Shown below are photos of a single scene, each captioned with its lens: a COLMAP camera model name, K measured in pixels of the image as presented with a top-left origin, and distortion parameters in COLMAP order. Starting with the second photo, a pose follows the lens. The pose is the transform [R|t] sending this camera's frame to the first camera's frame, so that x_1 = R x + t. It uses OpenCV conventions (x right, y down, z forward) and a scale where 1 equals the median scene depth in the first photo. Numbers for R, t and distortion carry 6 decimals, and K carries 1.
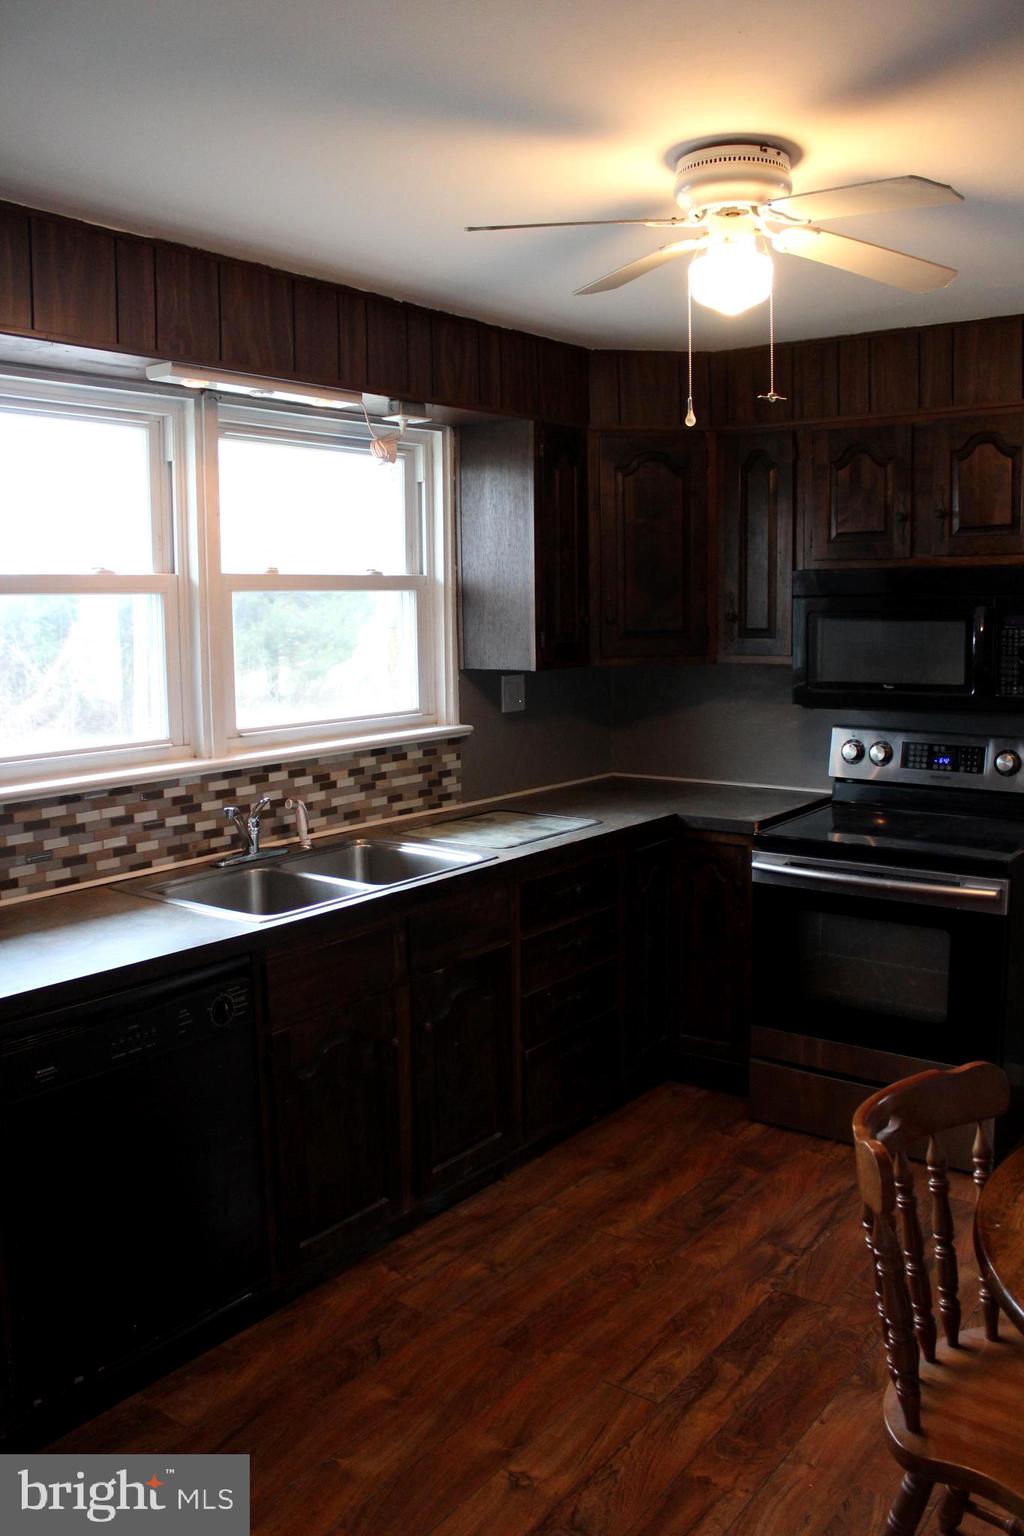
lens RADIAL K [[1283.6, 0, 512.2], [0, 1283.6, 763.0], [0, 0, 1]] dist [-0.160956, 0.133723]
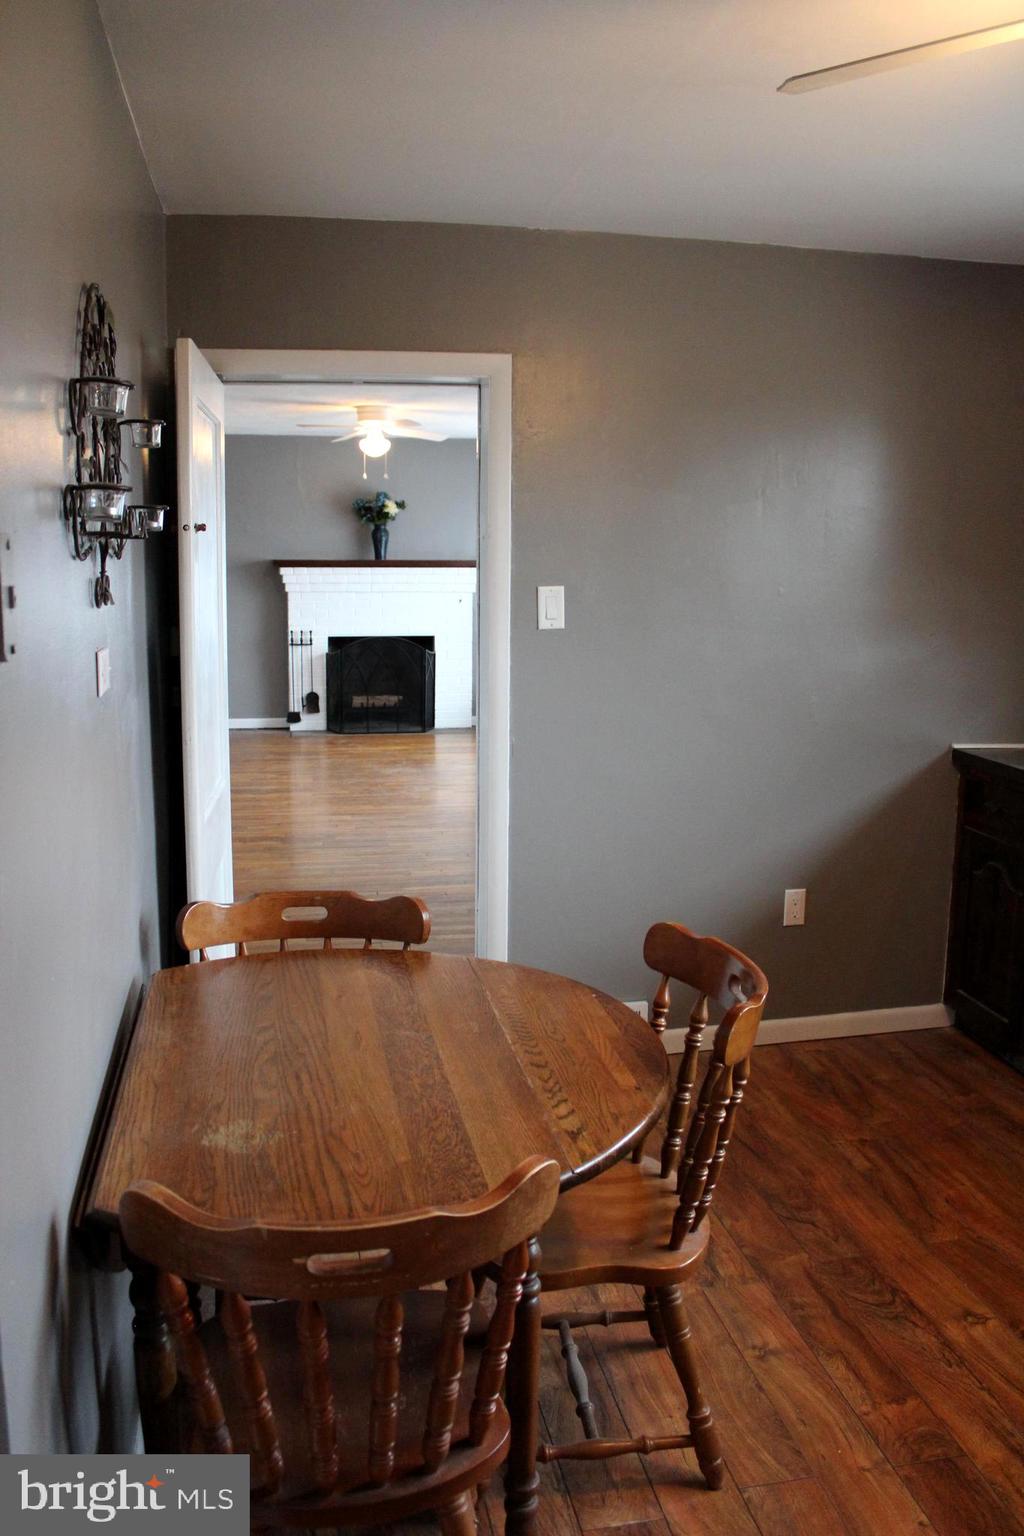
lens RADIAL K [[1283.6, 0, 512.8], [0, 1283.6, 774.6], [0, 0, 1]] dist [-0.160956, 0.133723]
pose [[-0.669308, 0.129023, -0.731696, 0.746793], [-0.099777, 0.960277, 0.260599, -0.094114], [0.736255, 0.247428, -0.629848, 0.926024]]
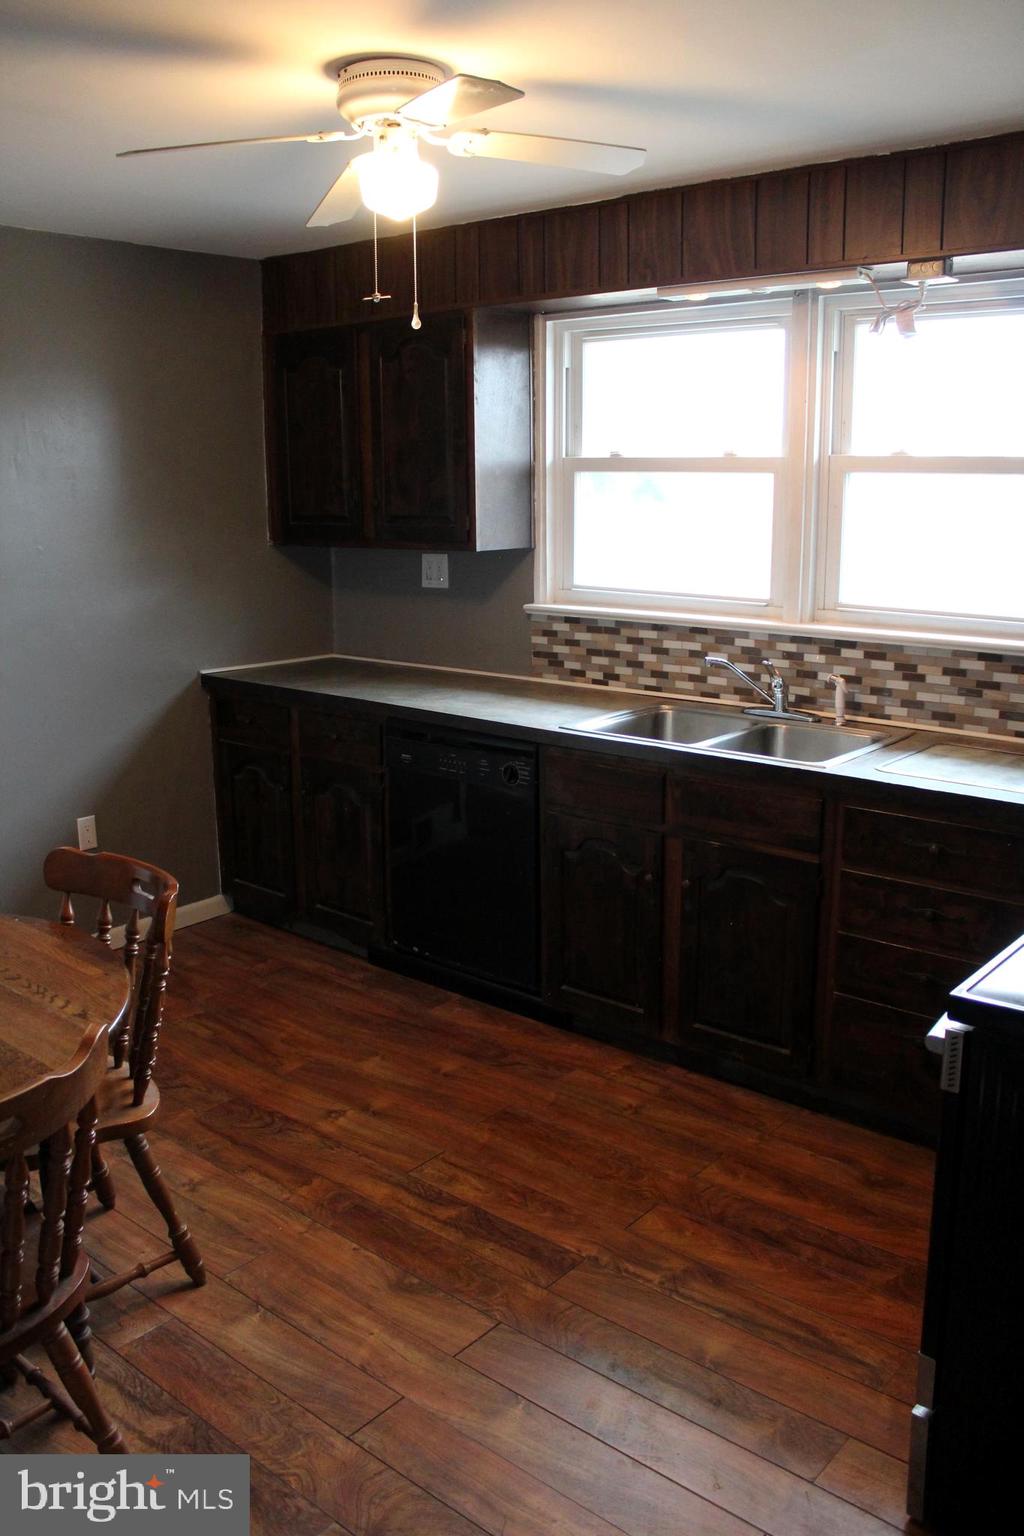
lens RADIAL K [[1283.6, 0, 528.2], [0, 1283.6, 763.0], [0, 0, 1]] dist [-0.160956, 0.133723]
pose [[-0.056929, 0.223326, -0.973080, 0.956283], [-0.126184, 0.965235, 0.228908, -0.119284], [0.990372, 0.135819, -0.026770, 0.876294]]
